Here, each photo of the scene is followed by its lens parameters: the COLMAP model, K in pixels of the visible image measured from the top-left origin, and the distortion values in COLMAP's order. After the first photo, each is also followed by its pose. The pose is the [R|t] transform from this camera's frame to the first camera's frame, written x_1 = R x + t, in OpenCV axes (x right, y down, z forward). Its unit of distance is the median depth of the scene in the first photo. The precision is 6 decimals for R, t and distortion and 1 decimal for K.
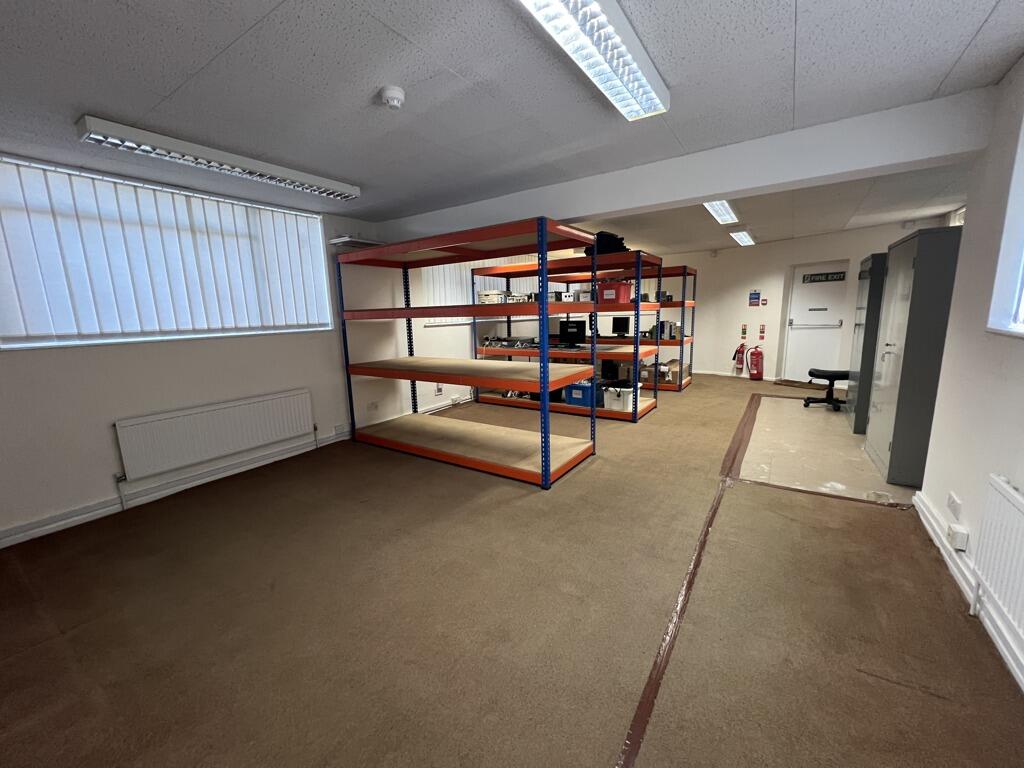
lens RADIAL K [[406.8, 0, 511.8], [0, 406.8, 385.8], [0, 0, 1]] dist [0.001144, -0.000050]
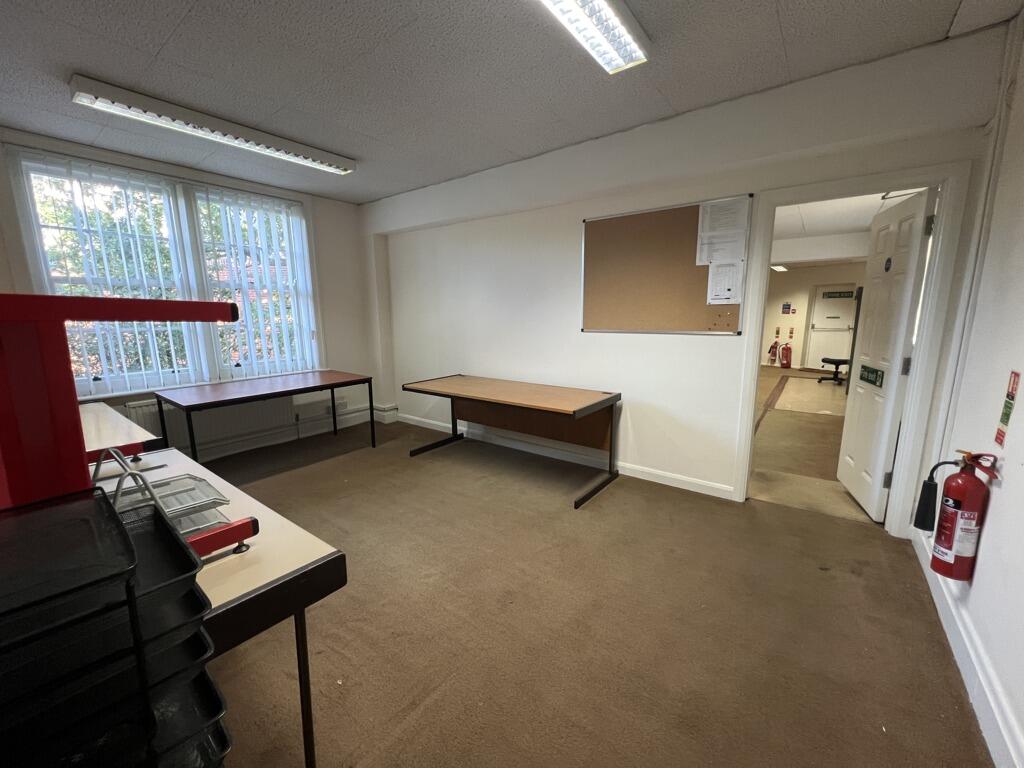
lens RADIAL K [[406.8, 0, 513.8], [0, 406.8, 383.7], [0, 0, 1]] dist [0.001144, -0.000050]
pose [[0.998365, 0.030436, -0.048387, -0.251502], [-0.030252, 0.999532, 0.004528, 0.061825], [0.048502, -0.003057, 0.998818, -0.423701]]
